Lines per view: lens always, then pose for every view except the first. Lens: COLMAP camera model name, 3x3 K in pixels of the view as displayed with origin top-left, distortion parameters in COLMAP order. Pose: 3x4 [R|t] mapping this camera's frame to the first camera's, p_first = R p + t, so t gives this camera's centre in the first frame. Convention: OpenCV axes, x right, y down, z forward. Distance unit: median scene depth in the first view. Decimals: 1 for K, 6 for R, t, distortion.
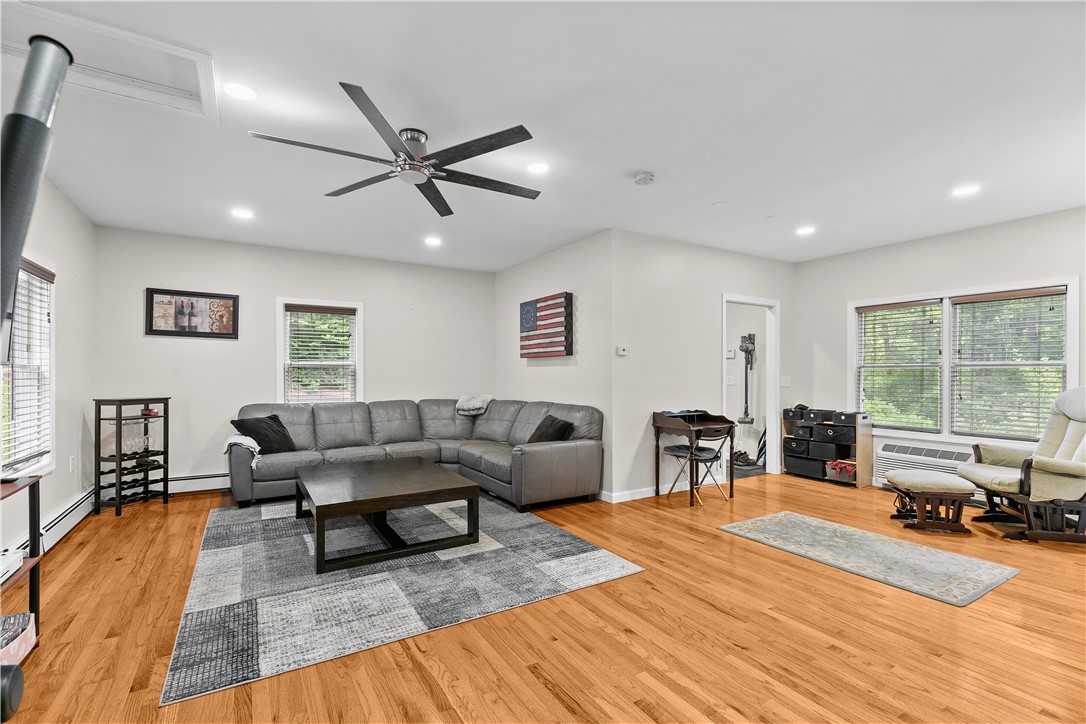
lens RADIAL K [[499.0, 0, 547.0], [0, 499.0, 370.3], [0, 0, 1]] dist [0.003887, -0.000433]
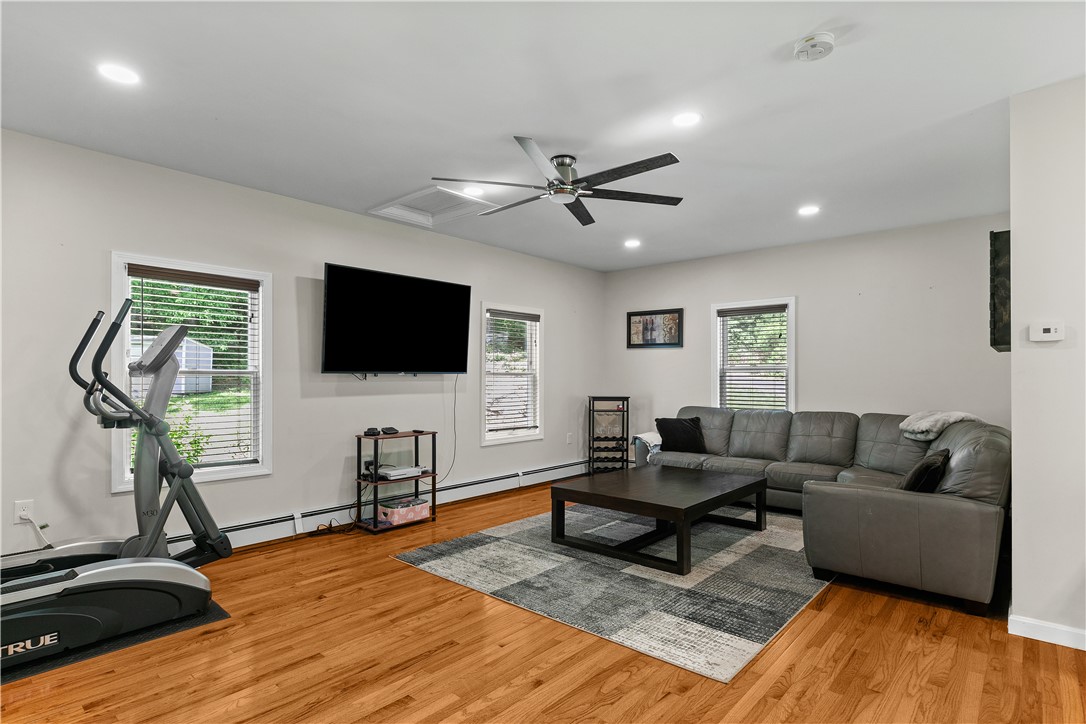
lens RADIAL K [[571.1, 0, 546.4], [0, 571.1, 359.6], [0, 0, 1]] dist [0.003998, -0.003399]
pose [[0.277942, -0.028500, -0.960175, 0.741472], [0.005450, 0.999590, -0.028092, -0.000651], [0.960582, 0.002575, 0.277984, 0.491996]]
